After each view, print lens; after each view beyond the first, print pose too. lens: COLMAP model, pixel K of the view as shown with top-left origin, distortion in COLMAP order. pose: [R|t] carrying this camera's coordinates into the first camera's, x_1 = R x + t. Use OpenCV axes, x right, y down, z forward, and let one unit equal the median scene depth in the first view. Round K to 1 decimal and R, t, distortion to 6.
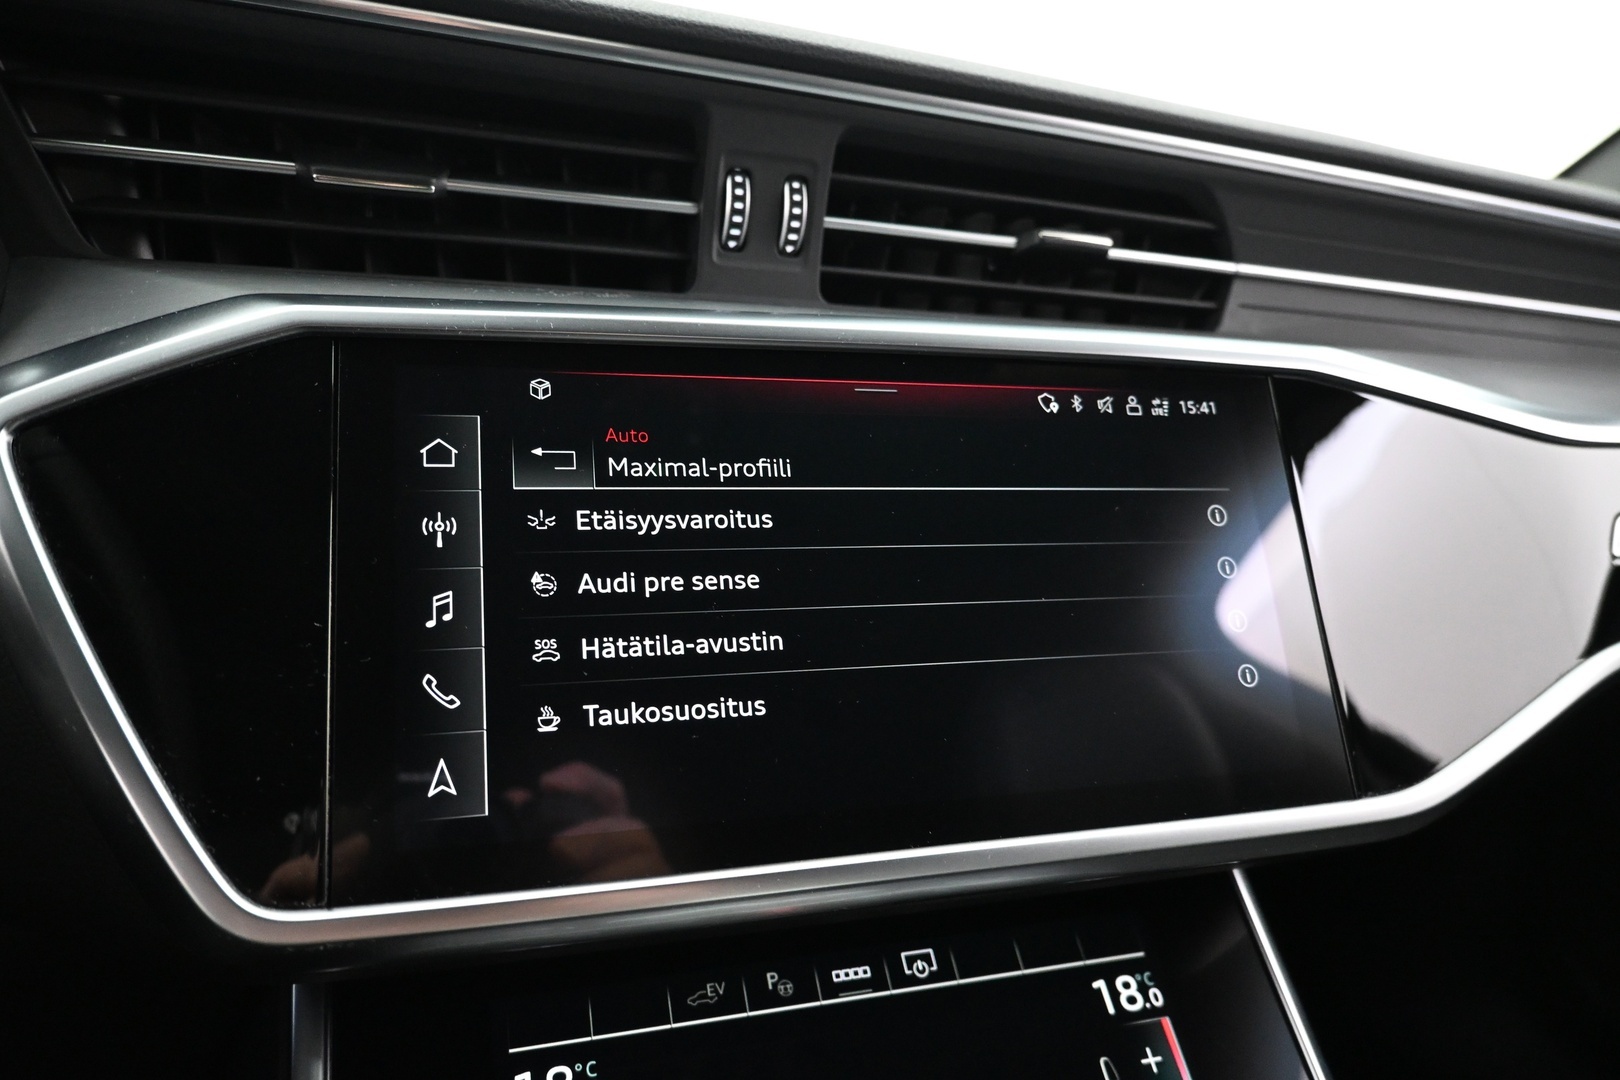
lens RADIAL K [[1100.7, 0, 807.0], [0, 1100.7, 536.0], [0, 0, 1]] dist [0.000296, -0.000433]
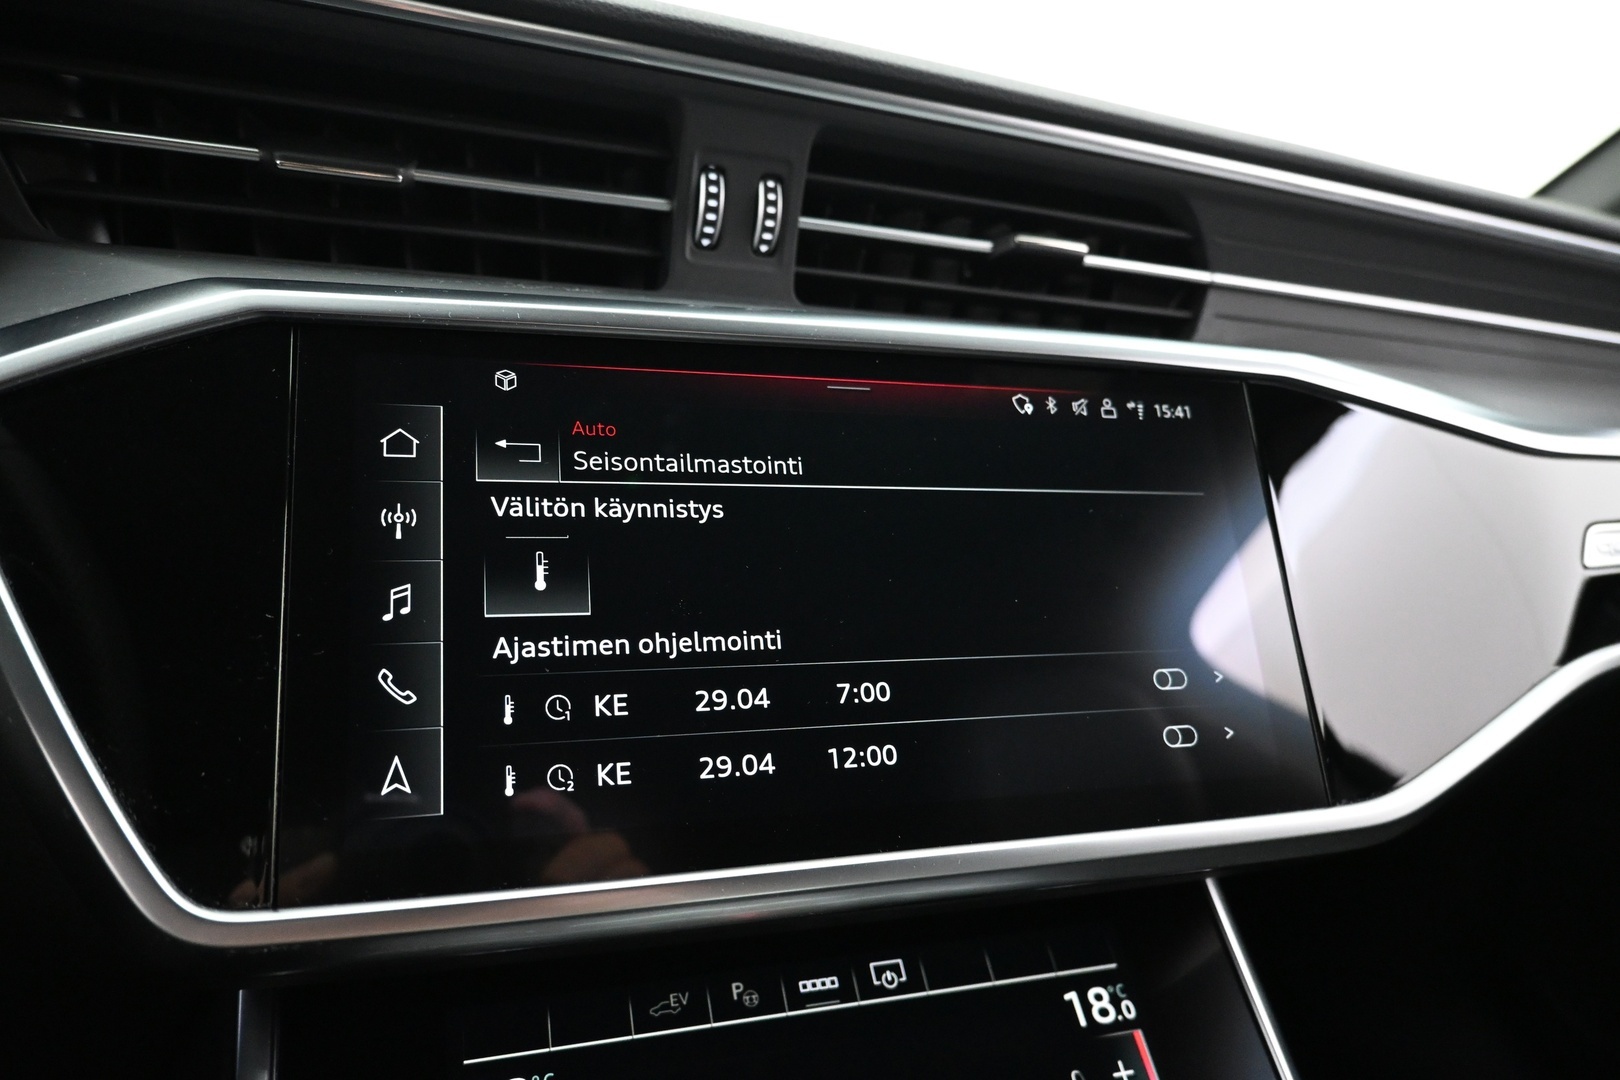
lens RADIAL K [[1100.7, 0, 807.5], [0, 1100.7, 534.6], [0, 0, 1]] dist [0.000296, -0.000433]
pose [[0.999760, 0.009982, 0.019483, 0.007214], [-0.009612, 0.999773, -0.019010, 0.016930], [-0.019668, 0.018818, 0.999629, 0.015130]]
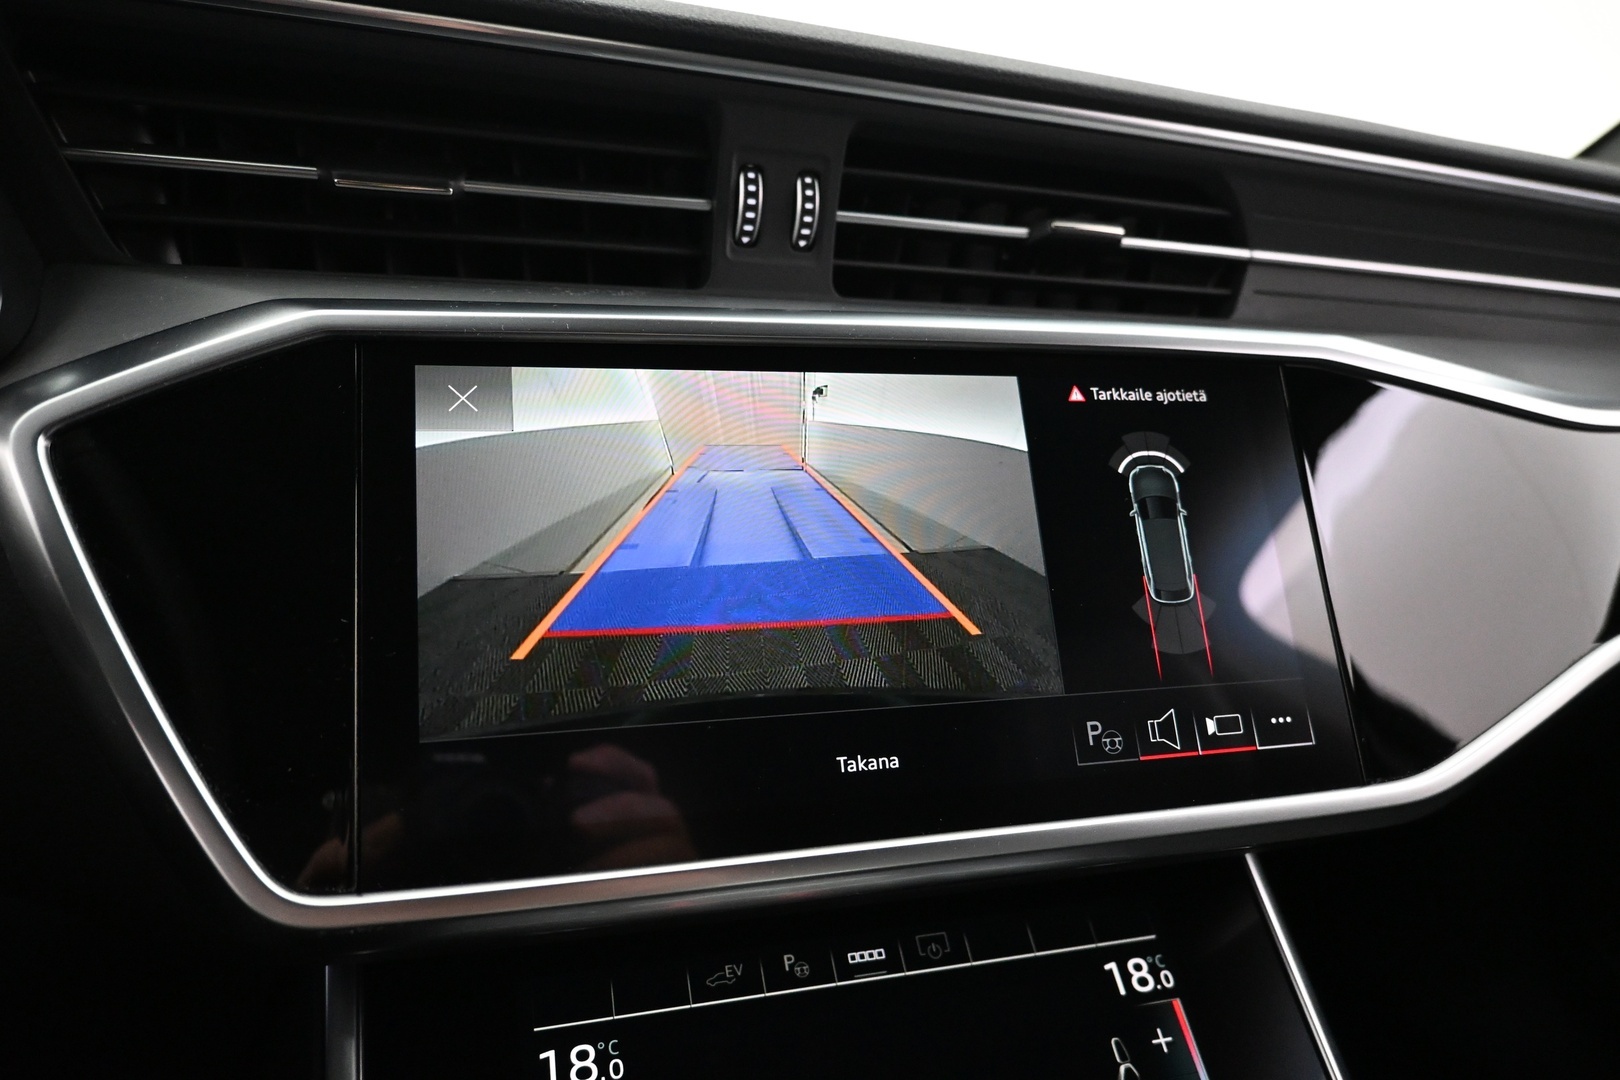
lens RADIAL K [[1100.7, 0, 807.8], [0, 1100.7, 535.3], [0, 0, 1]] dist [0.000296, -0.000433]
pose [[0.999739, -0.006394, -0.021950, 0.010503], [0.006767, 0.999834, 0.016945, -0.010603], [0.021838, -0.017089, 0.999615, -0.017163]]
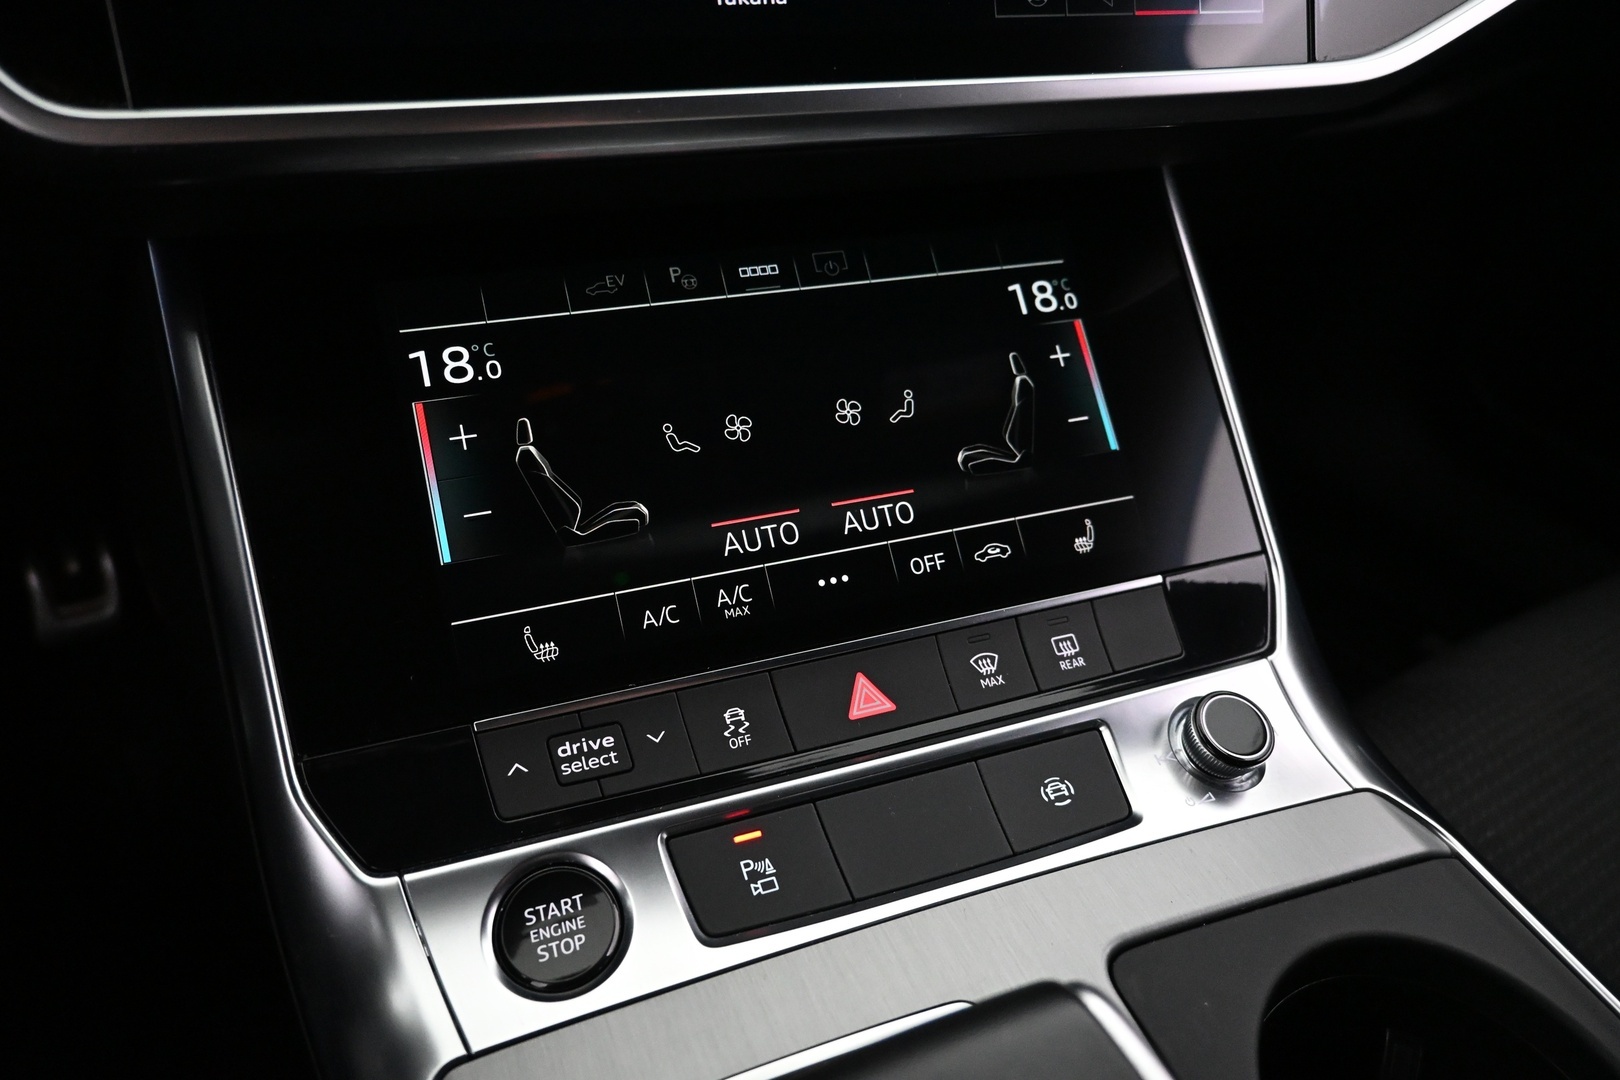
lens RADIAL K [[1100.7, 0, 806.5], [0, 1100.7, 525.7], [0, 0, 1]] dist [0.000296, -0.000433]
pose [[0.999006, -0.022912, 0.038228, 0.039558], [0.004705, 0.907160, 0.420761, 0.192527], [-0.044319, -0.420163, 0.906366, 0.033301]]
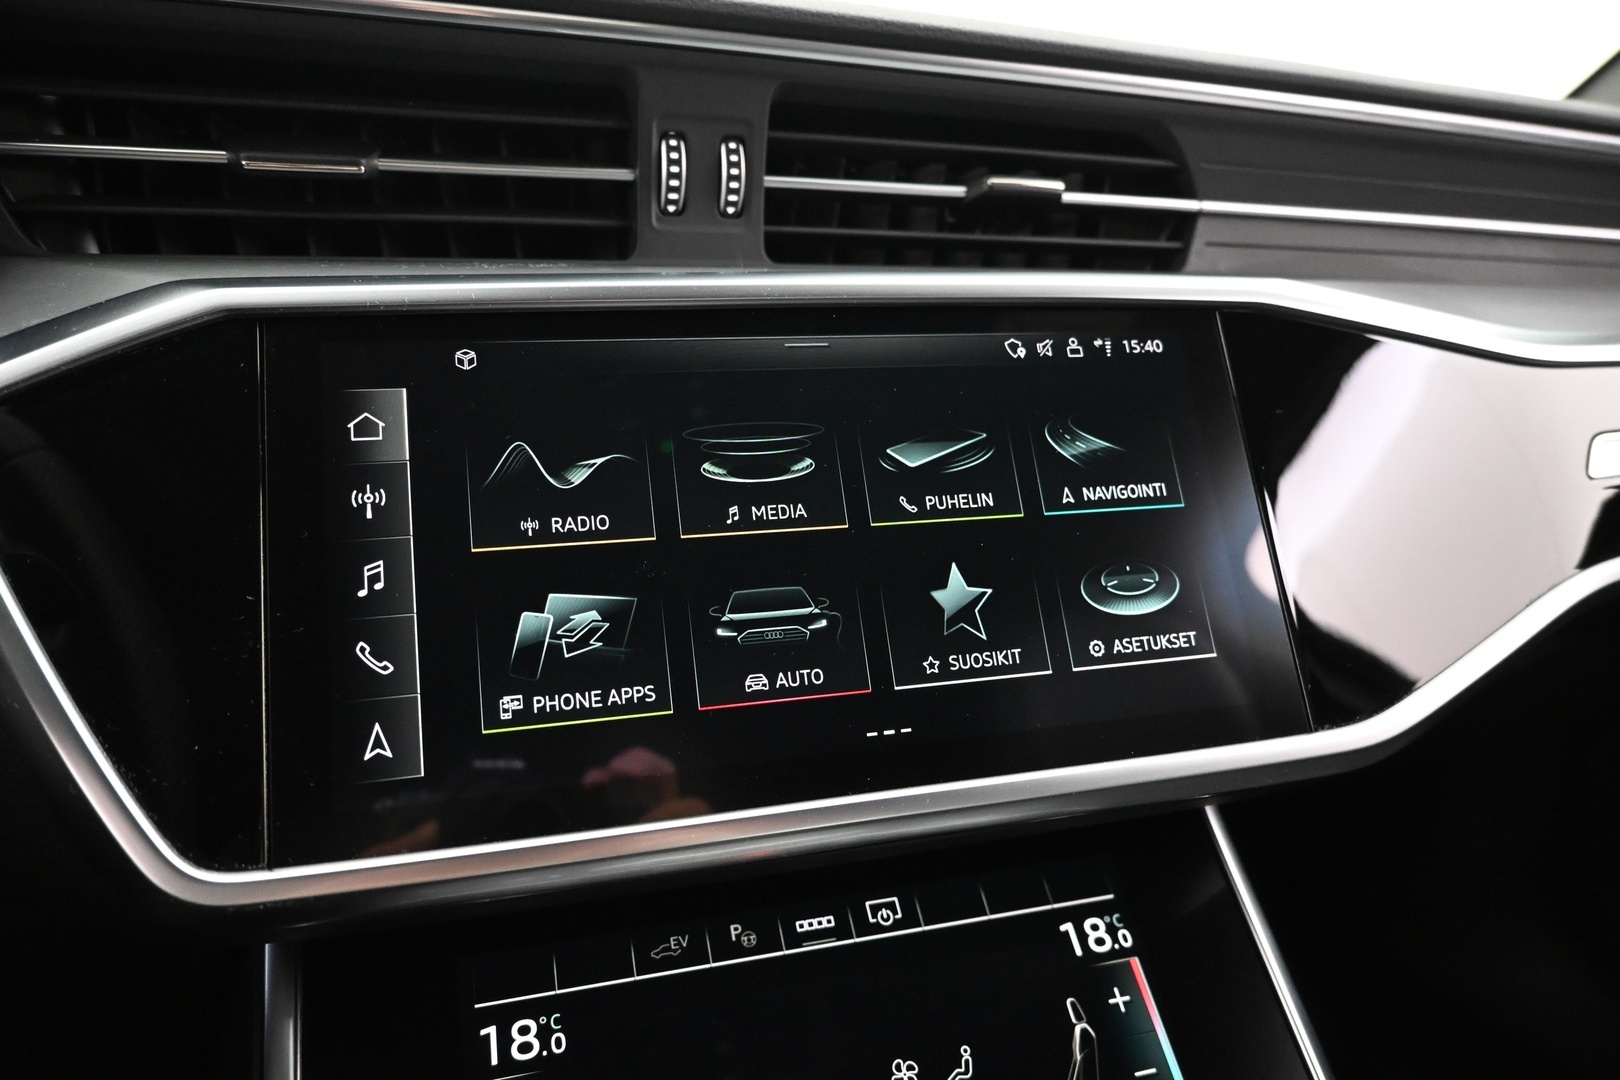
lens RADIAL K [[1100.7, 0, 810.7], [0, 1100.7, 533.1], [0, 0, 1]] dist [0.000296, -0.000433]
pose [[0.998093, -0.045817, -0.041376, 0.093106], [0.046669, 0.998713, 0.019867, 0.017953], [0.040413, -0.021761, 0.998946, -0.005065]]
